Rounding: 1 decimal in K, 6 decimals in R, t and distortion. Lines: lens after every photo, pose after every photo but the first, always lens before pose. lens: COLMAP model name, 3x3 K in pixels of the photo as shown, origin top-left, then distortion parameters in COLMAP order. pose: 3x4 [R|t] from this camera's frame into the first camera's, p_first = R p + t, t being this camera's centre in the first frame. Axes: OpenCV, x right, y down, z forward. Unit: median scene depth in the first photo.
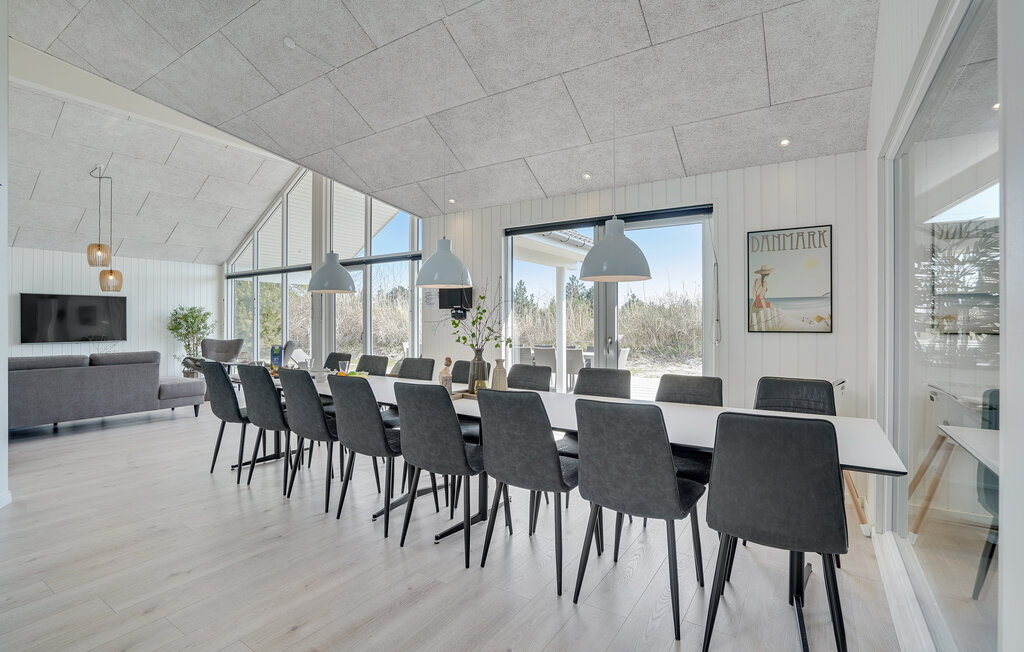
lens RADIAL K [[476.8, 0, 514.4], [0, 476.8, 314.7], [0, 0, 1]] dist [-0.037409, 0.020029]
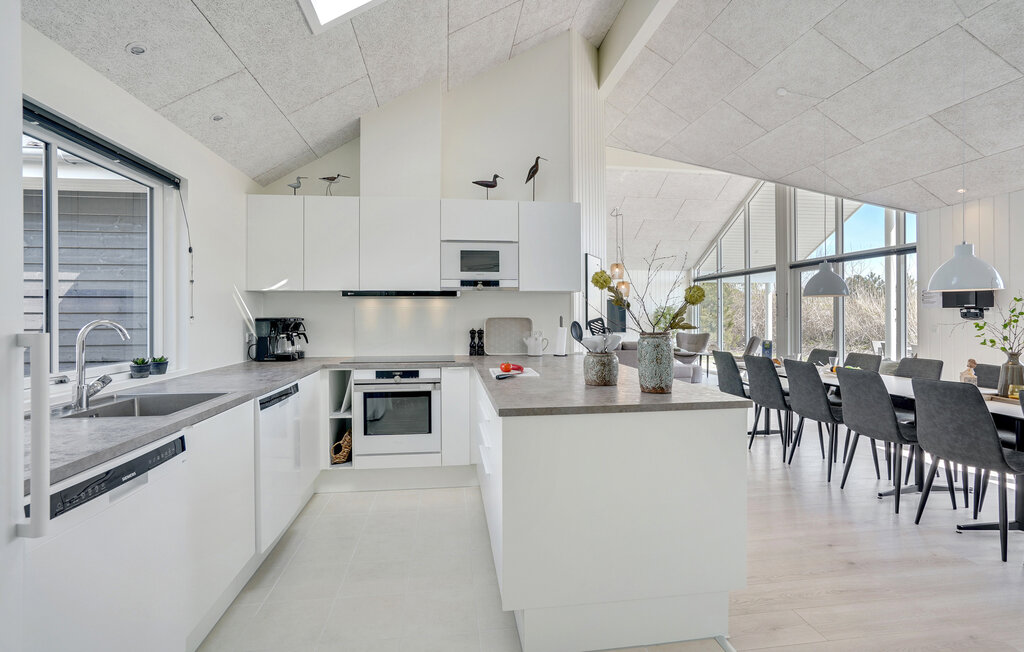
lens RADIAL K [[476.8, 0, 514.4], [0, 476.8, 314.7], [0, 0, 1]] dist [-0.037409, 0.020029]
pose [[0.652534, -0.002795, -0.757754, -0.011596], [0.011928, 0.999907, 0.006584, -0.019234], [0.757665, -0.013335, 0.652507, -0.310122]]
